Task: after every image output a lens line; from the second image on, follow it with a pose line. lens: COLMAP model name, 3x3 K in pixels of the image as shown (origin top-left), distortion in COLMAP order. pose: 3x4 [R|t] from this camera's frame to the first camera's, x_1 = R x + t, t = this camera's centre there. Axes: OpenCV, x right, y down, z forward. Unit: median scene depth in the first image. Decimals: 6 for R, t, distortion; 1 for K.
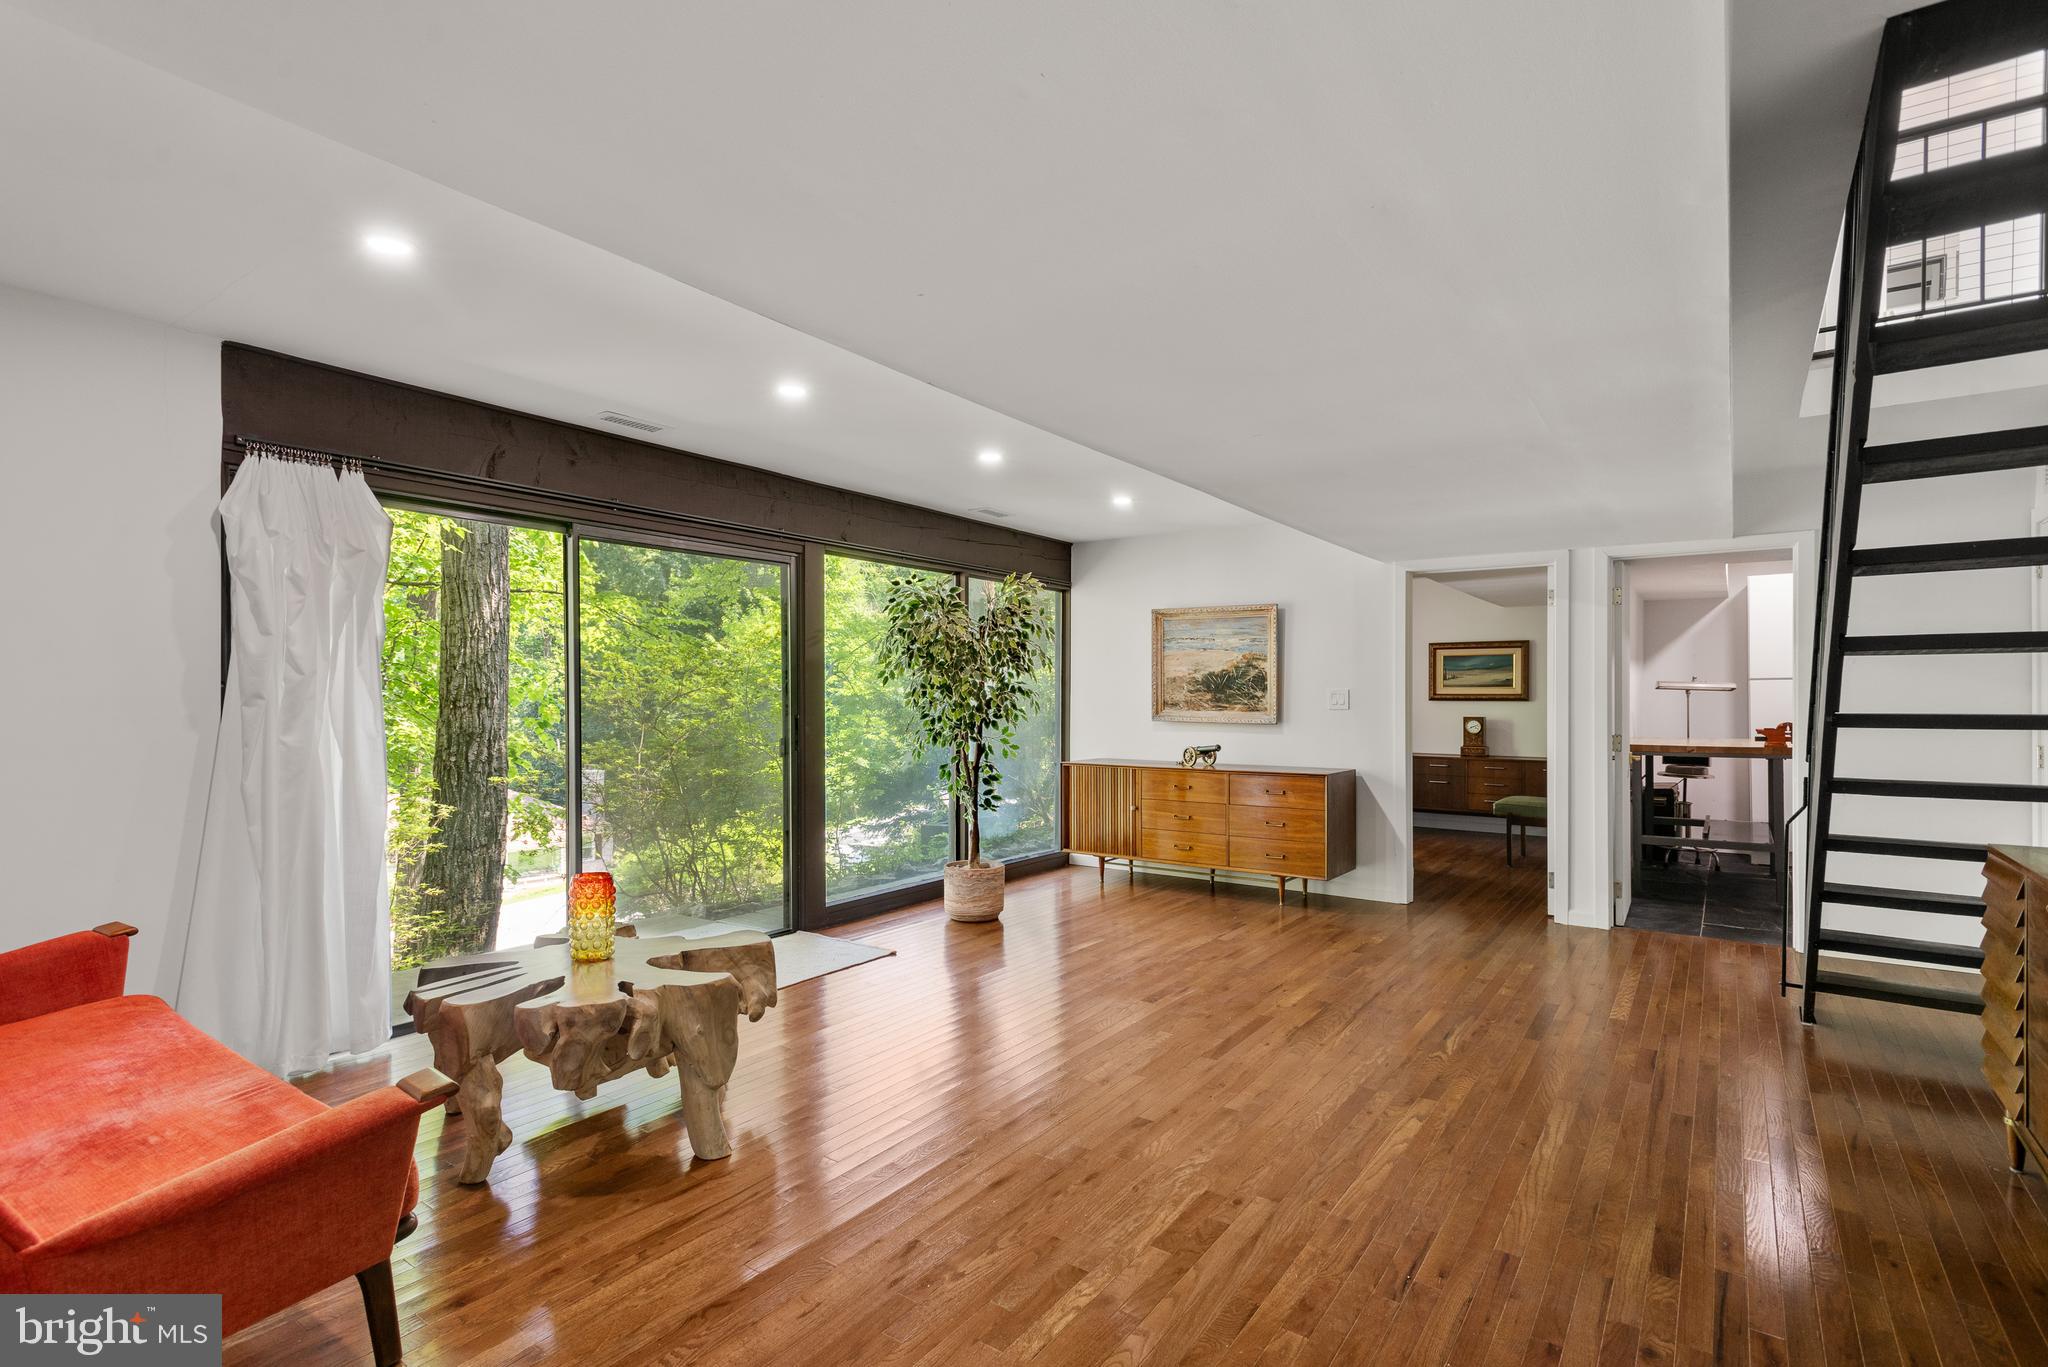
lens RADIAL K [[977.6, 0, 1035.0], [0, 977.6, 701.4], [0, 0, 1]] dist [0.021781, -0.004067]
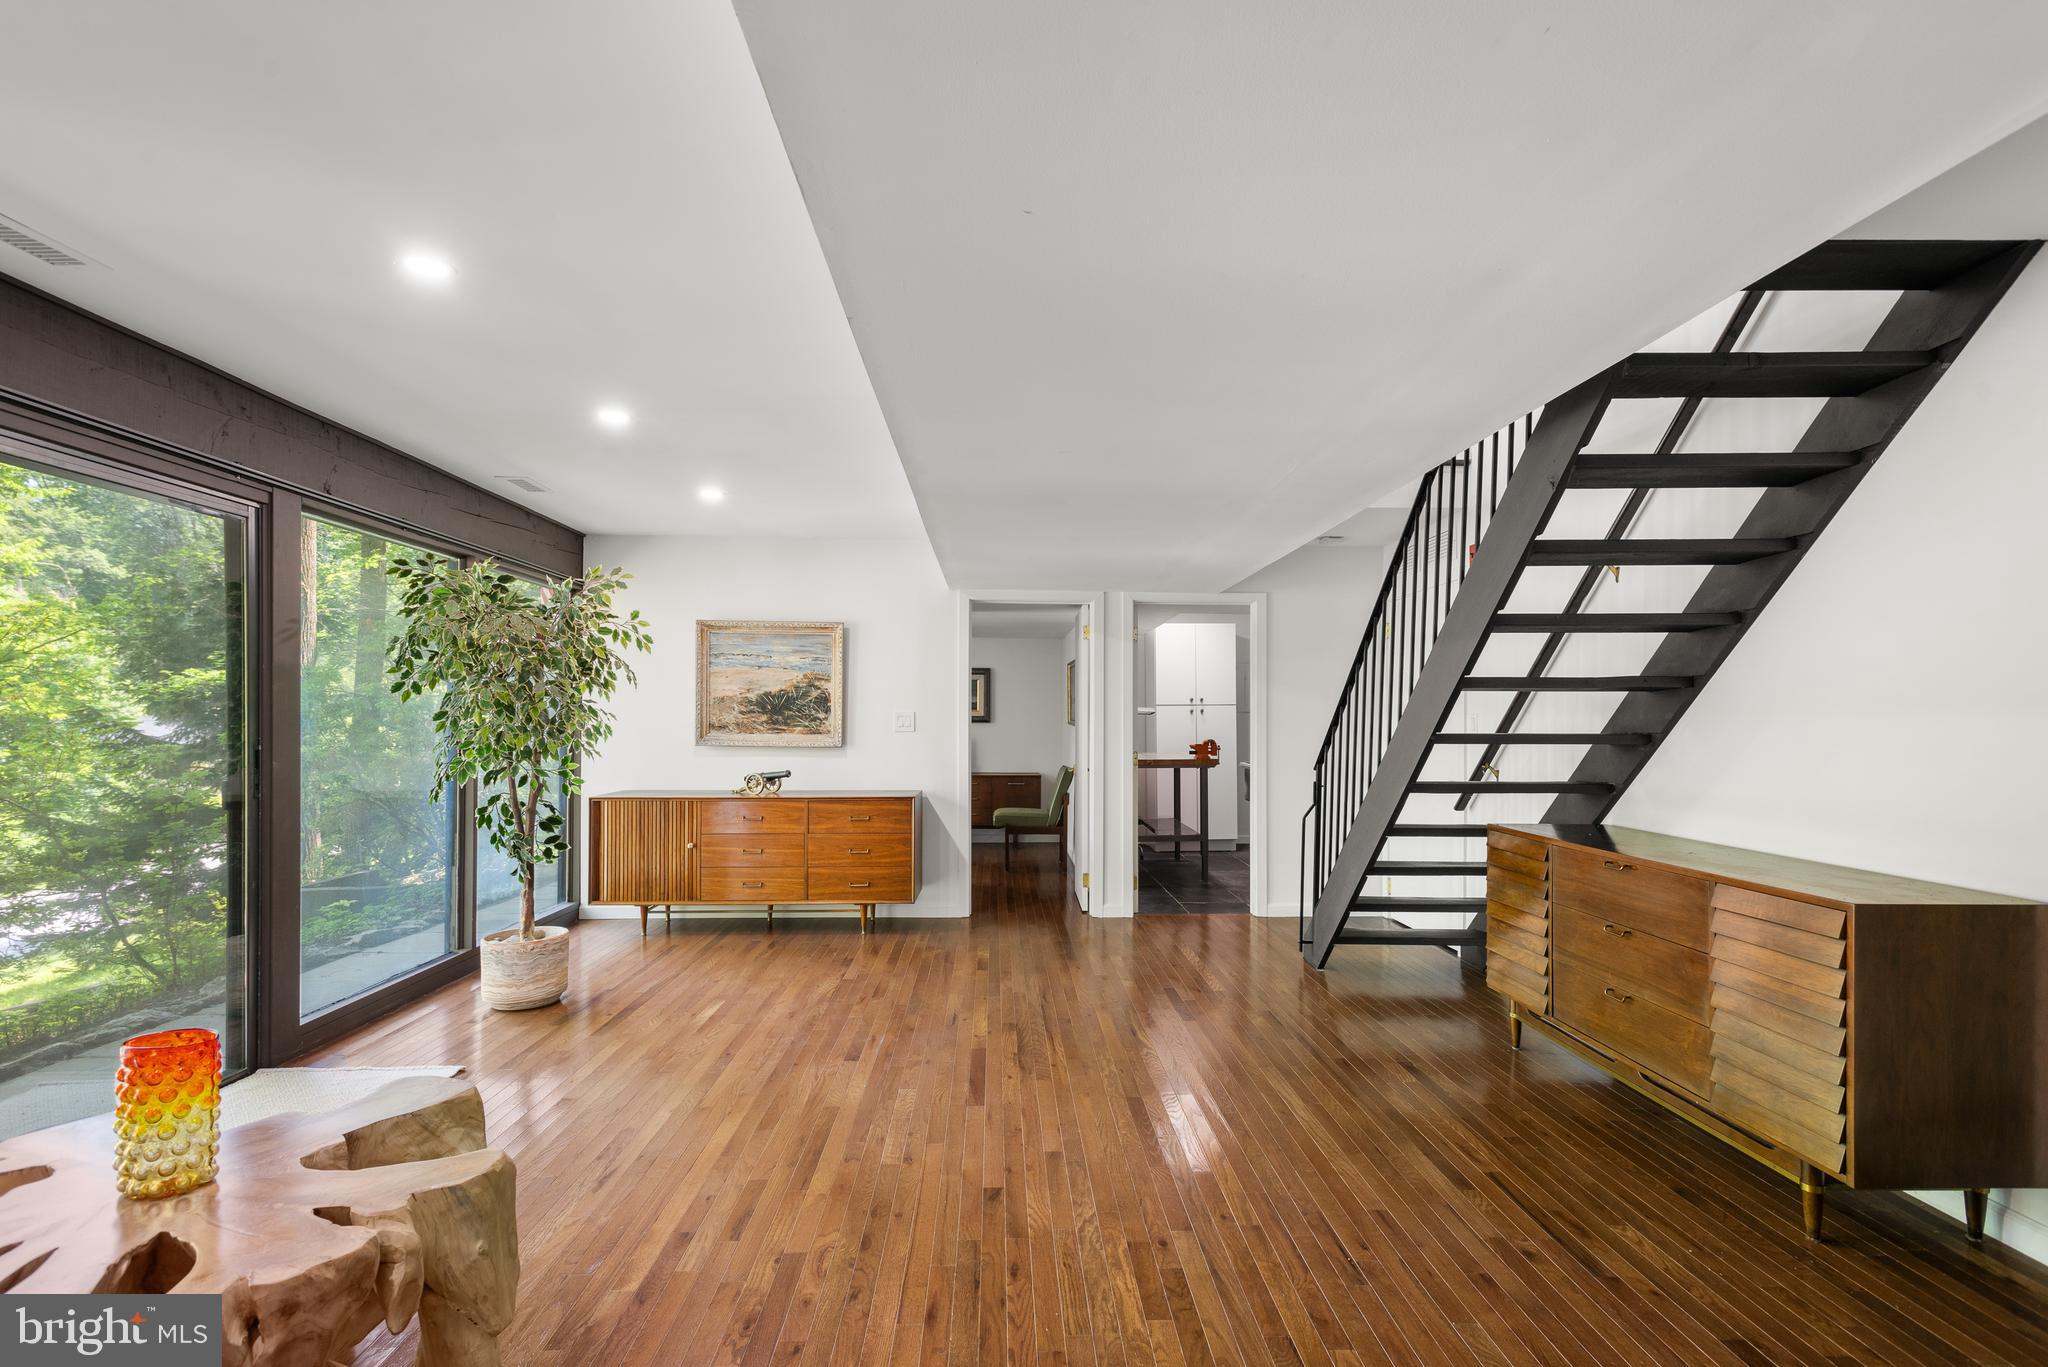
lens RADIAL K [[977.6, 0, 1027.5], [0, 977.6, 718.6], [0, 0, 1]] dist [0.021781, -0.004067]
pose [[0.798335, 0.002118, 0.602209, -0.200823], [-0.000466, 0.999996, -0.002900, -0.002436], [-0.602213, 0.002034, 0.798333, 0.125884]]
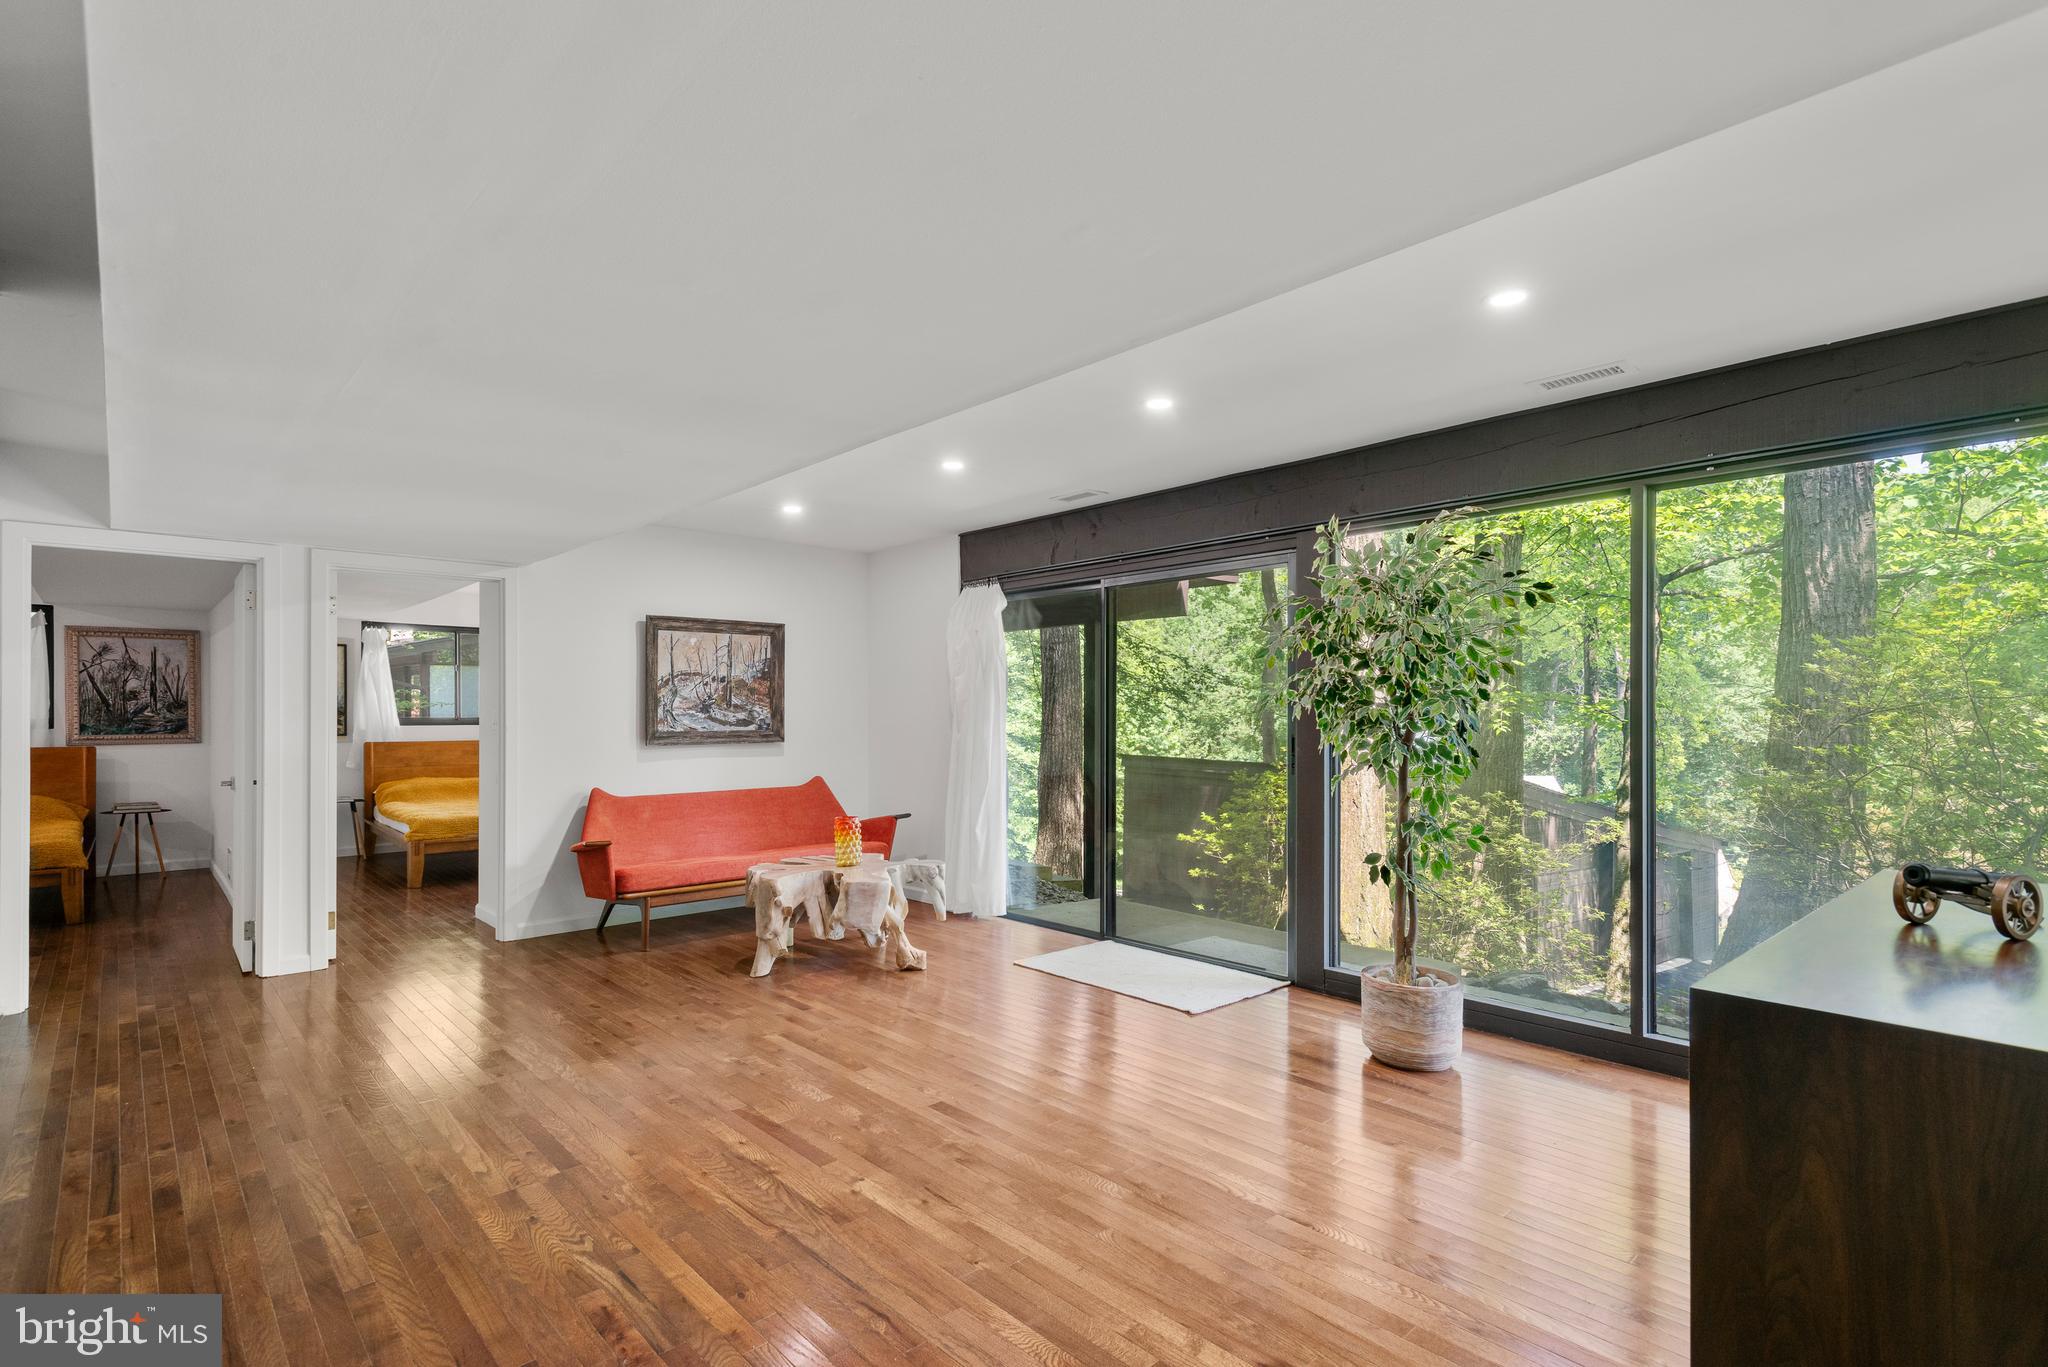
lens RADIAL K [[977.6, 0, 1006.7], [0, 977.6, 720.8], [0, 0, 1]] dist [0.021781, -0.004067]
pose [[-0.221817, 0.005129, -0.975075, 0.580012], [-0.003808, 0.999974, 0.006126, -0.001412], [0.975081, 0.005072, -0.221792, 0.828469]]
